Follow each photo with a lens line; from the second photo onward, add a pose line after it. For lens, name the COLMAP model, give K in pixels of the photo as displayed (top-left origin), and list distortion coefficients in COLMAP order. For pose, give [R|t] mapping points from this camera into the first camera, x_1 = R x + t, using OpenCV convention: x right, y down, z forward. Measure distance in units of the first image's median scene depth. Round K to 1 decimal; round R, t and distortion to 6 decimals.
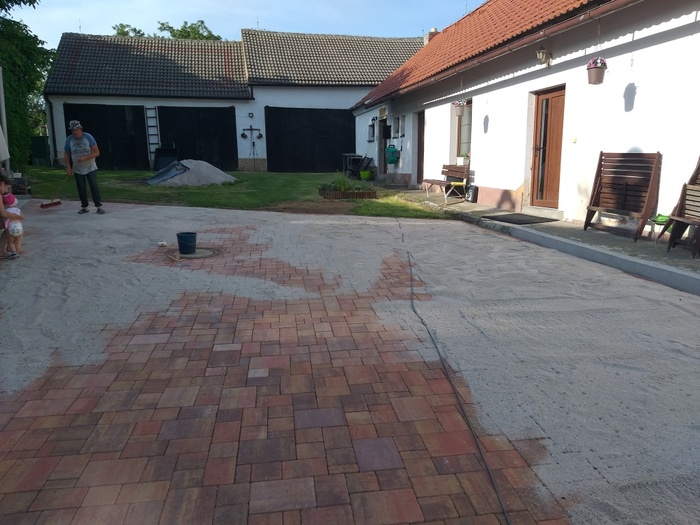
lens RADIAL K [[535.5, 0, 343.4], [0, 535.5, 266.3], [0, 0, 1]] dist [0.067946, -0.123065]
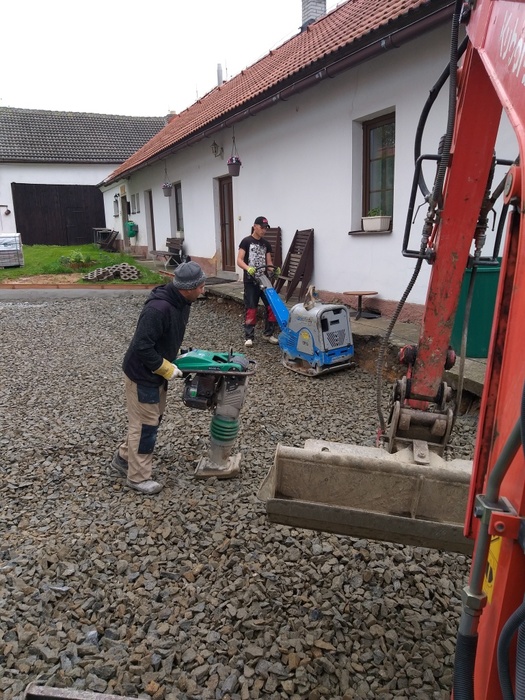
lens RADIAL K [[535.5, 0, 258.1], [0, 535.5, 347.6], [0, 0, 1]] dist [0.067946, -0.123065]
pose [[0.973544, -0.066097, 0.218733, 0.065573], [0.062459, 0.997771, 0.023510, 0.017548], [-0.219799, -0.009226, 0.975501, -0.096129]]
